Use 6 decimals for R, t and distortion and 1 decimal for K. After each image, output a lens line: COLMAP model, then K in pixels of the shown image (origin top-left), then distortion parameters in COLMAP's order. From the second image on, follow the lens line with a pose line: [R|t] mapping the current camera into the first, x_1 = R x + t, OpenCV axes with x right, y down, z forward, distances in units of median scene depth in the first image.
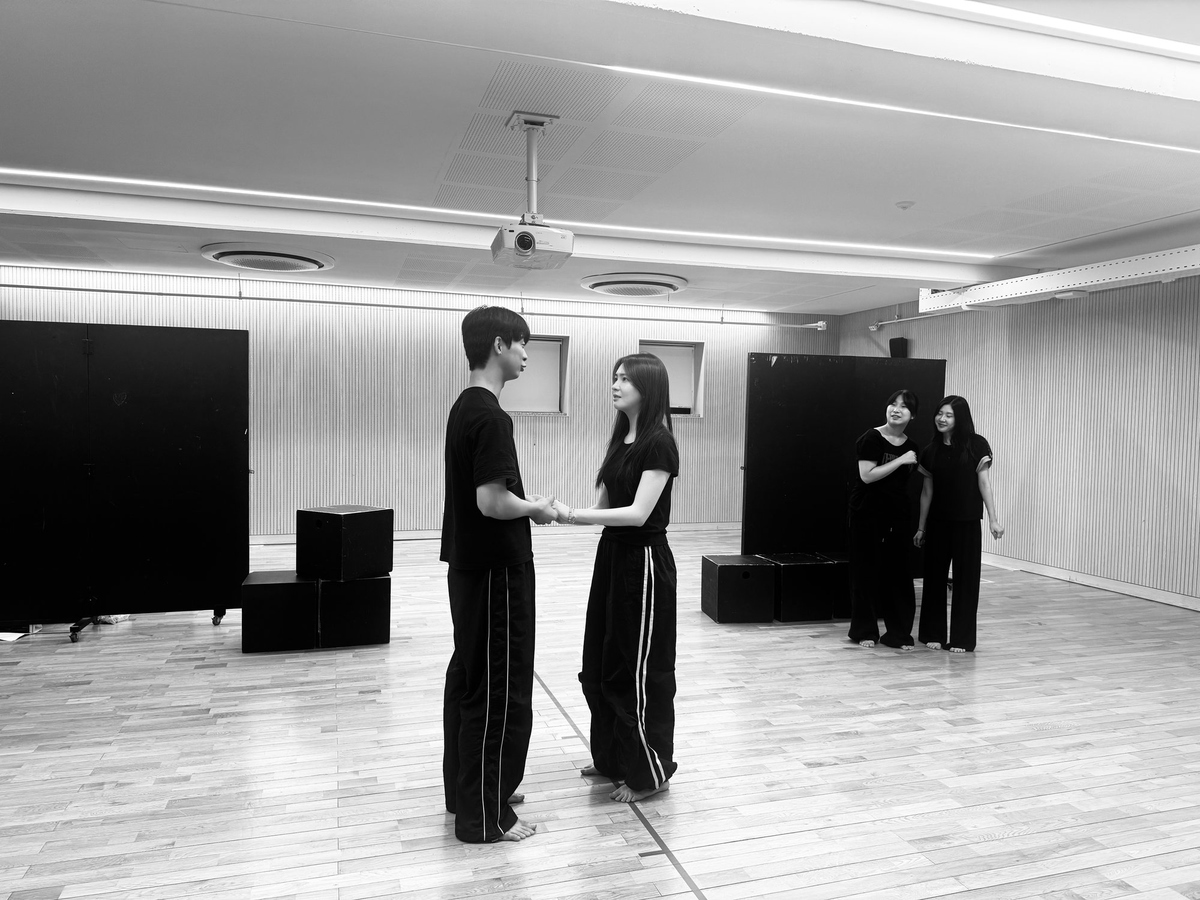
lens RADIAL K [[849.4, 0, 606.2], [0, 849.4, 456.6], [0, 0, 1]] dist [0.051190, -0.060077]
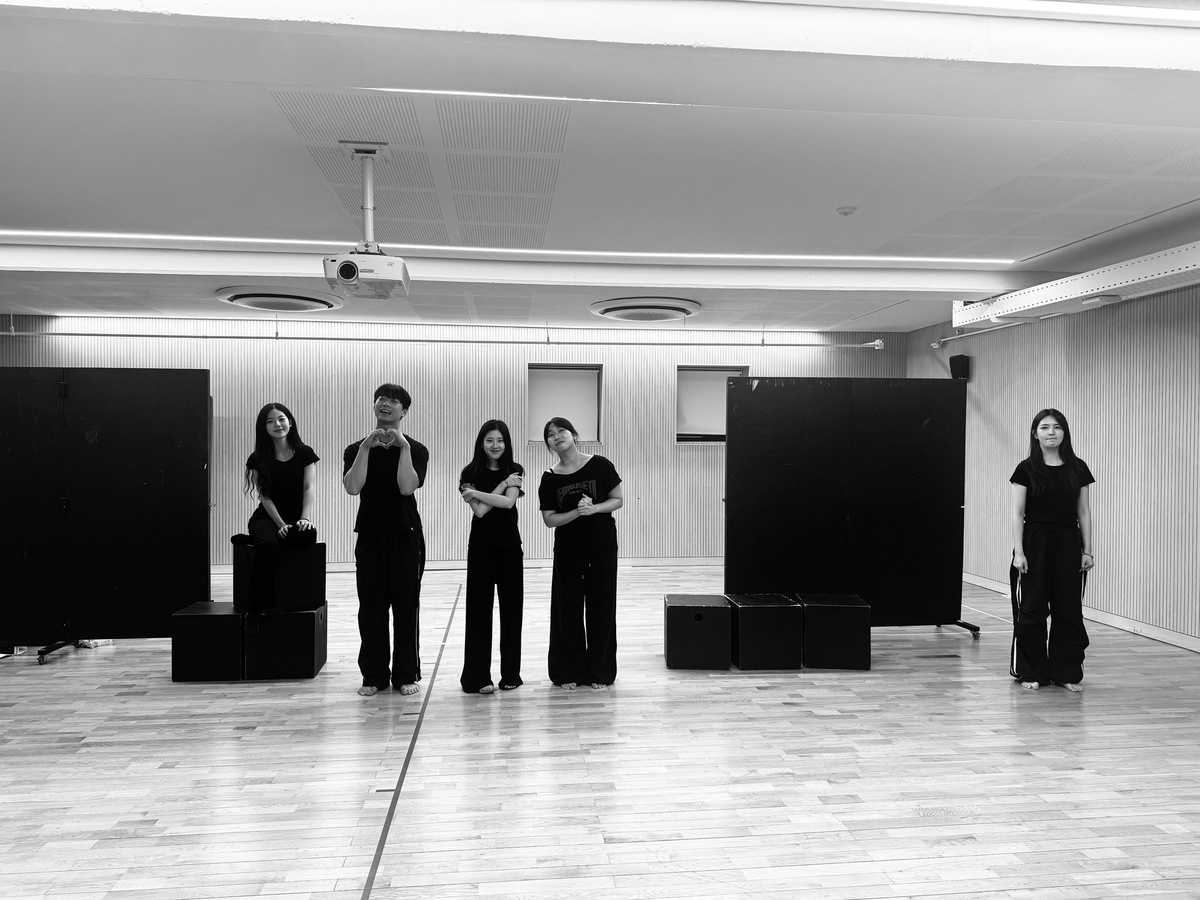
lens RADIAL K [[849.4, 0, 611.0], [0, 849.4, 454.4], [0, 0, 1]] dist [0.051190, -0.060077]
pose [[0.981370, -0.009302, -0.191903, 0.284881], [0.002783, 0.999411, -0.034213, -0.006866], [0.192108, 0.033041, 0.980817, 0.078191]]
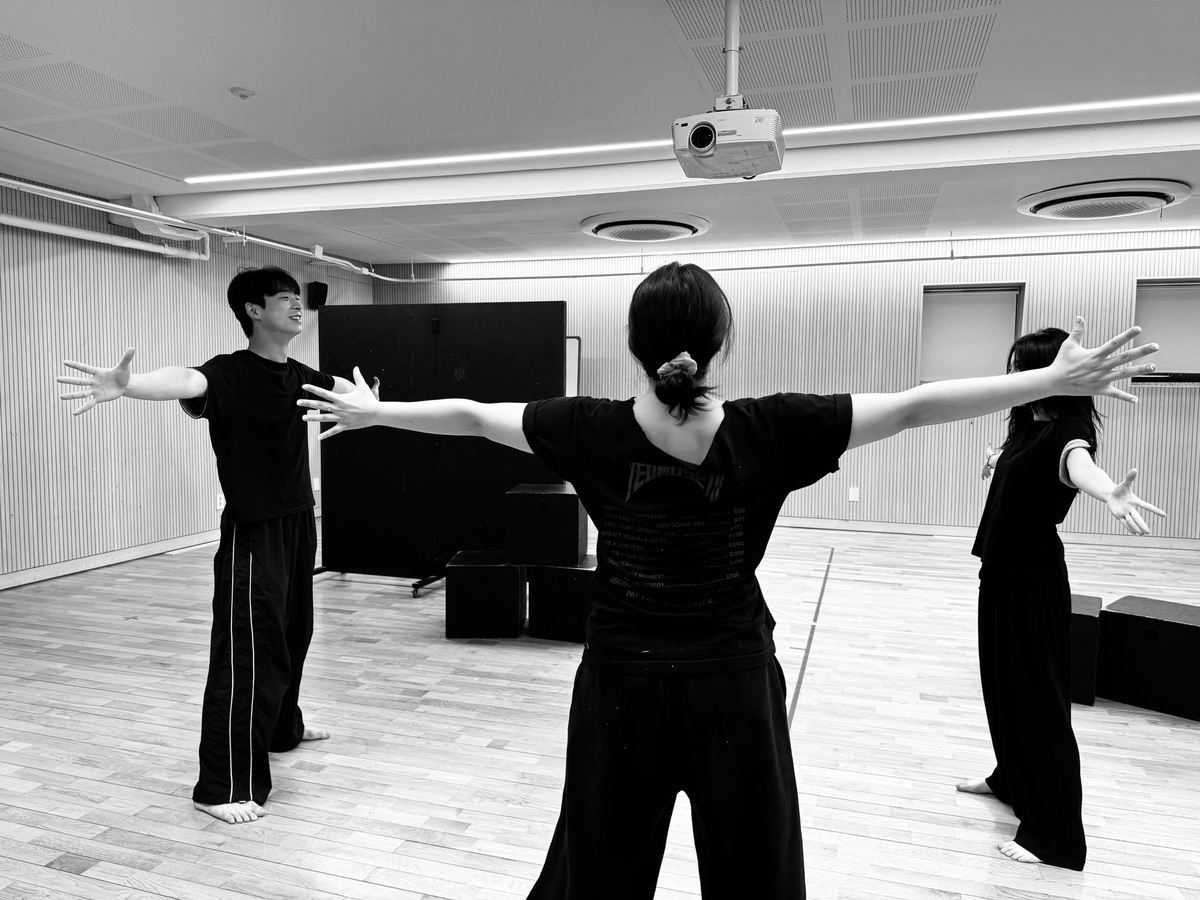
lens RADIAL K [[849.4, 0, 601.8], [0, 849.4, 447.4], [0, 0, 1]] dist [0.051190, -0.060077]
pose [[0.809892, 0.031028, -0.585758, 0.195842], [-0.021782, 0.999502, 0.022827, -0.003930], [0.586174, -0.005729, 0.810165, 0.271266]]
